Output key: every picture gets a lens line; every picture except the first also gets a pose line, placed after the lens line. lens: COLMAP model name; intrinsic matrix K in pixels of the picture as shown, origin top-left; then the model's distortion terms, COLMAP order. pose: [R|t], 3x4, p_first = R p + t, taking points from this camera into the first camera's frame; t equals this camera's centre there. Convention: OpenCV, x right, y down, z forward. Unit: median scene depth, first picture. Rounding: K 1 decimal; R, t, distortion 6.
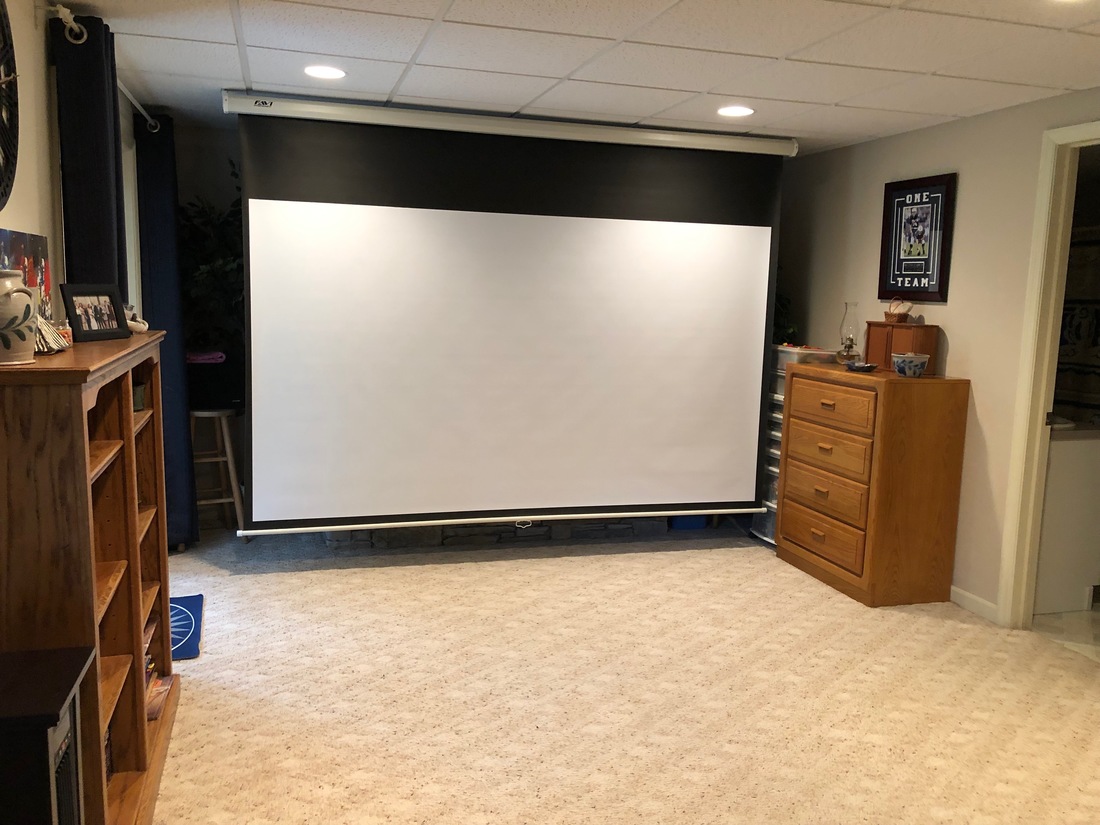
lens RADIAL K [[882.6, 0, 542.7], [0, 882.6, 410.9], [0, 0, 1]] dist [0.028248, -0.028729]
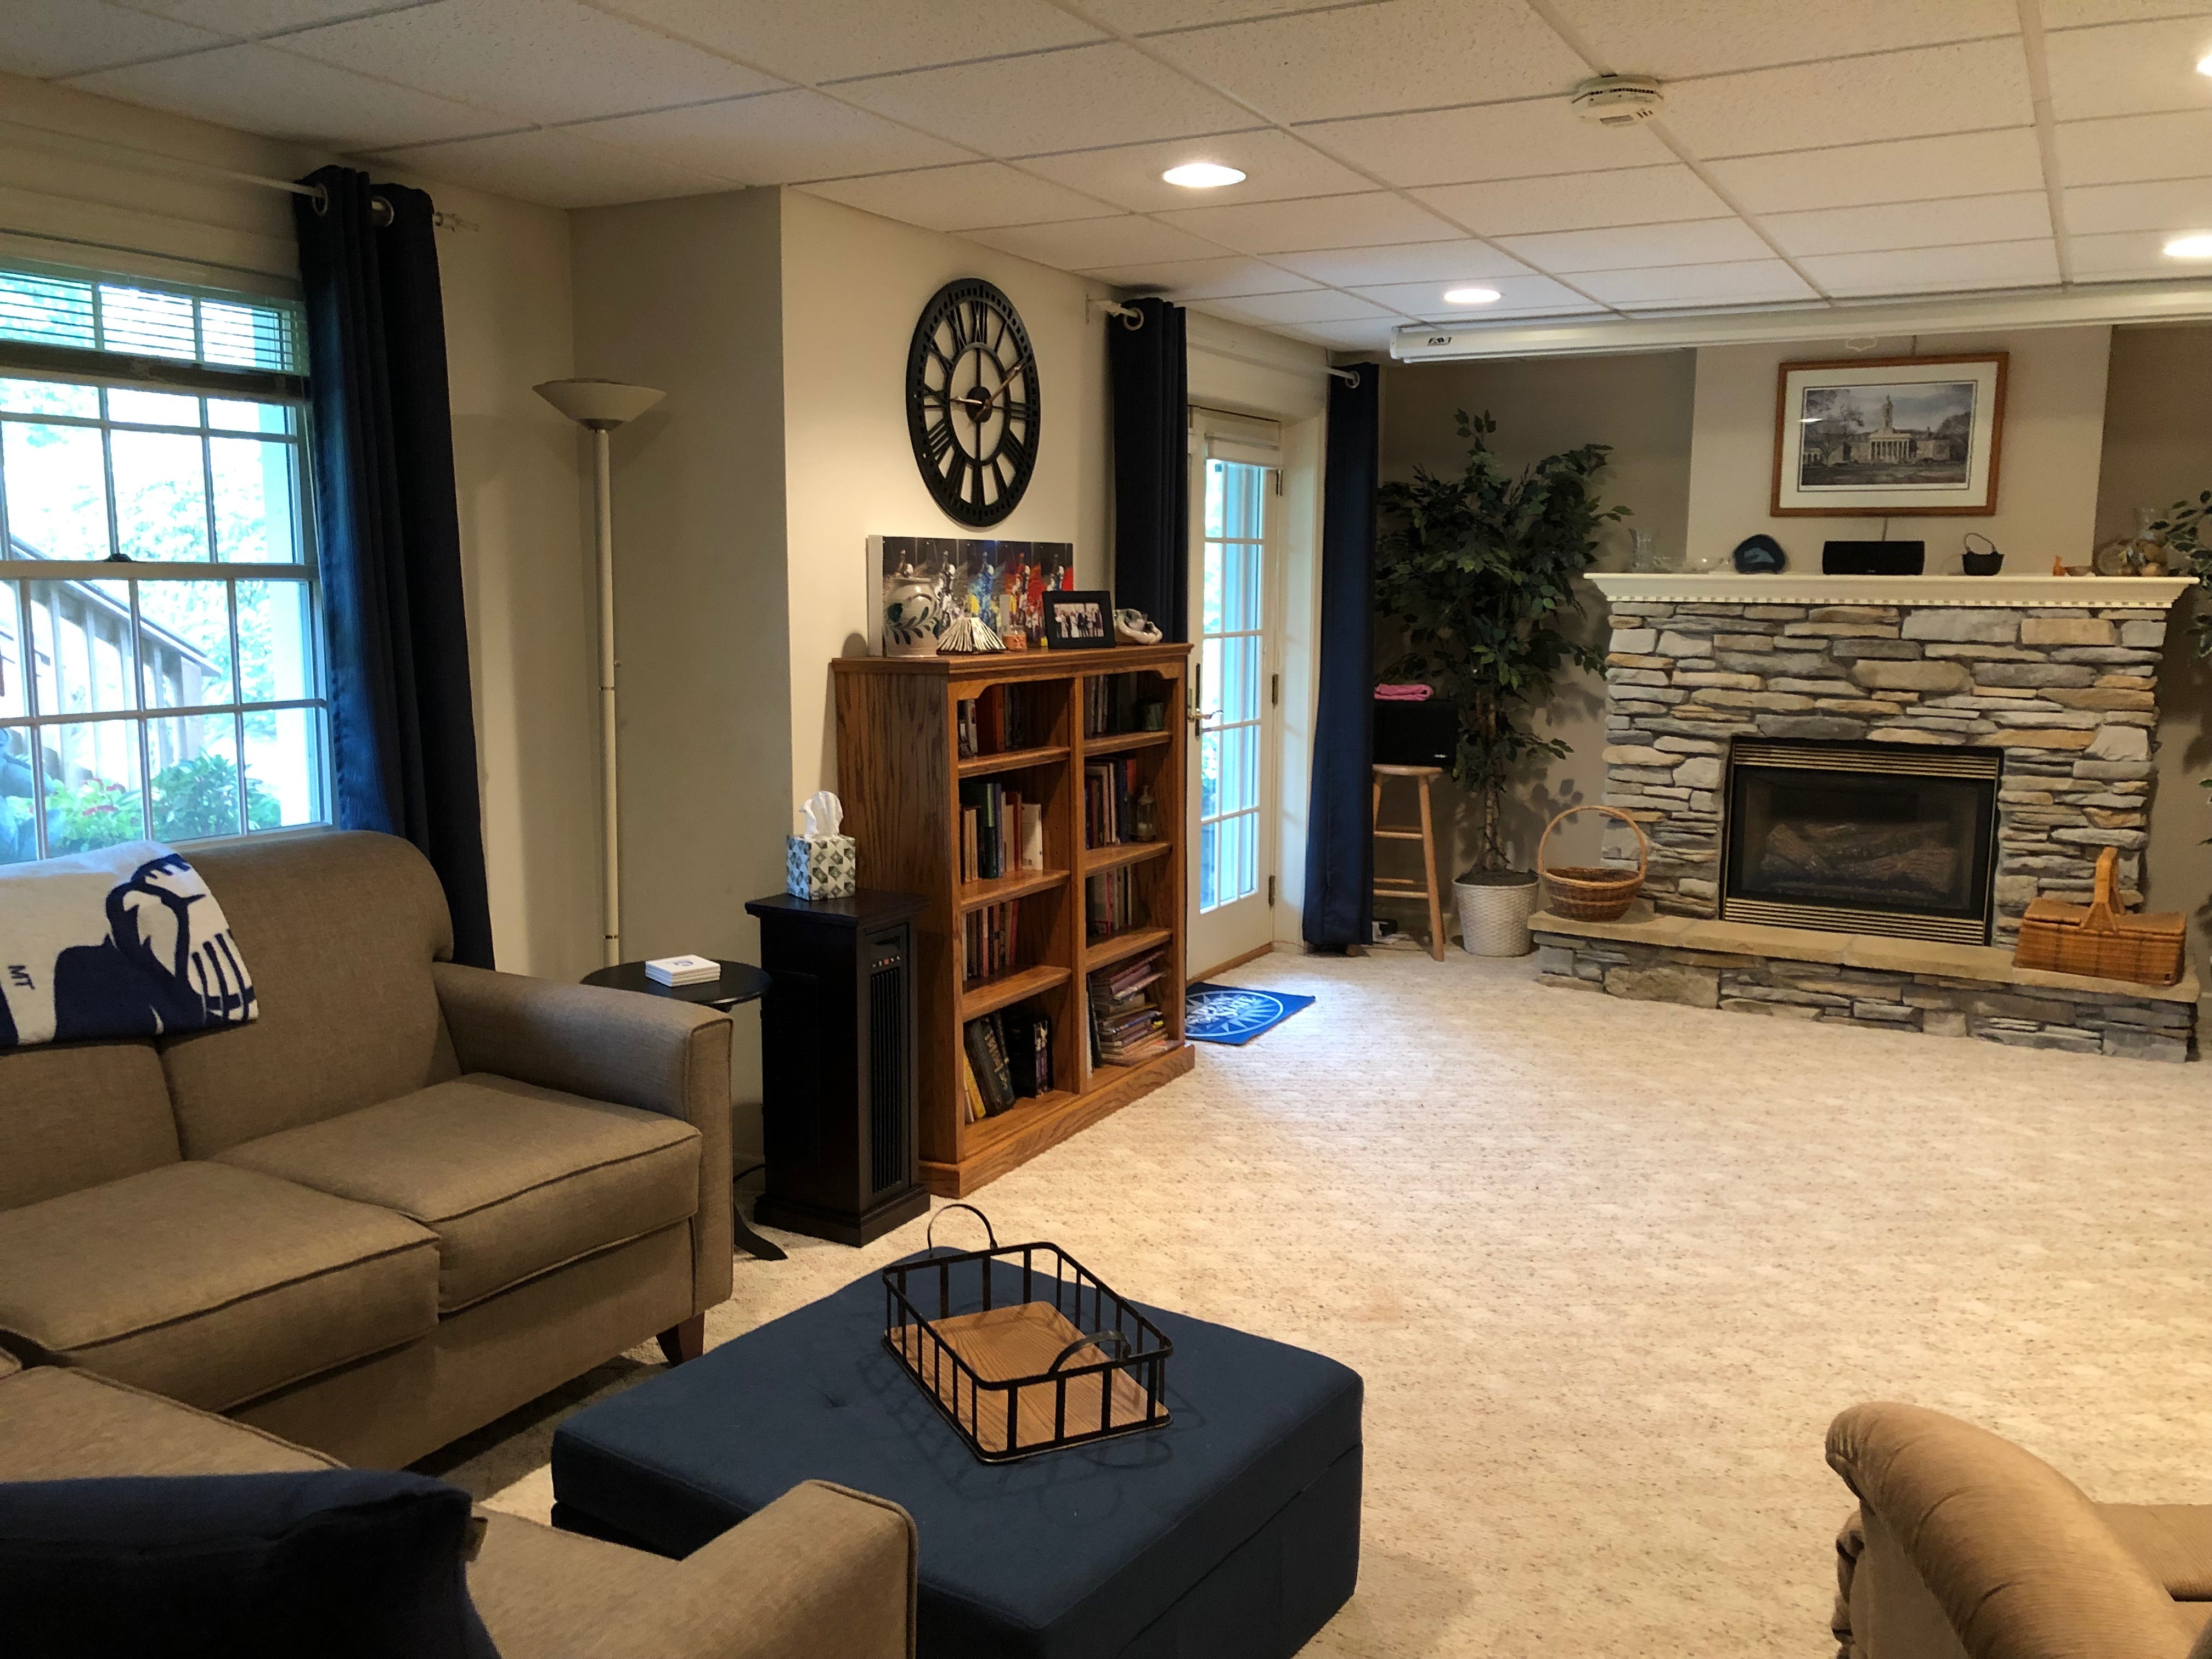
lens RADIAL K [[1774.8, 0, 1115.7], [0, 1774.8, 827.9], [0, 0, 1]] dist [0.028248, -0.028729]
pose [[0.708912, 0.071655, -0.701648, 0.667509], [-0.081090, 0.996509, 0.019837, 0.055083], [0.700620, 0.042834, 0.712248, -0.260213]]
